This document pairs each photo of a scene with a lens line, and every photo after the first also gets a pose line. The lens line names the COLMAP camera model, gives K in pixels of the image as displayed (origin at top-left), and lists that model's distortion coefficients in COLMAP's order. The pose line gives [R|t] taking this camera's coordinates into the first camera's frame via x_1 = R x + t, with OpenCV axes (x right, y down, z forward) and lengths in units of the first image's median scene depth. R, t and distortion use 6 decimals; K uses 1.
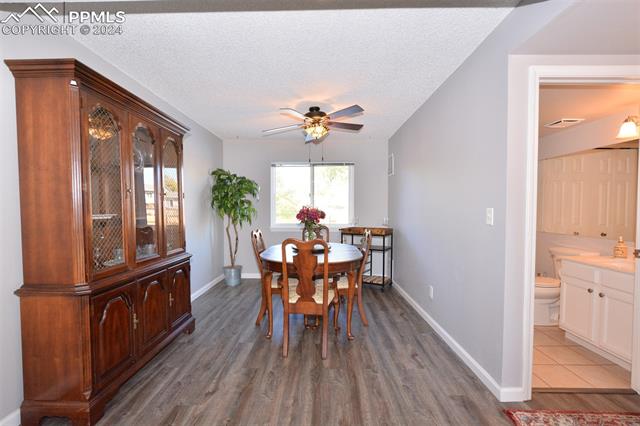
lens RADIAL K [[282.3, 0, 314.1], [0, 282.3, 215.0], [0, 0, 1]] dist [-0.002719, -0.000220]
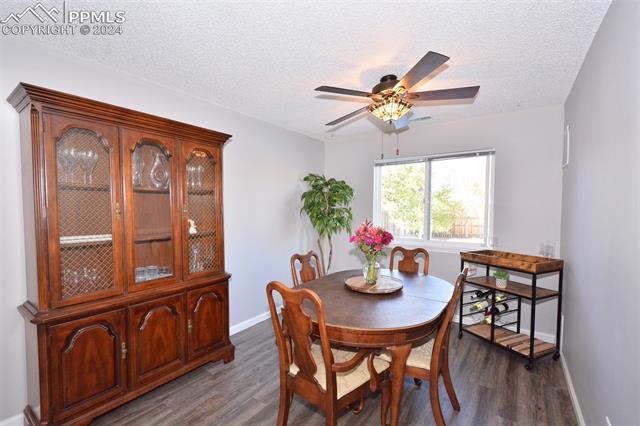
lens RADIAL K [[282.3, 0, 318.2], [0, 282.3, 216.0], [0, 0, 1]] dist [-0.002719, -0.000220]
pose [[0.829362, 0.020749, -0.558327, 0.234855], [-0.015300, 0.999779, 0.014427, -0.052912], [0.558502, -0.003423, 0.829496, 0.329593]]
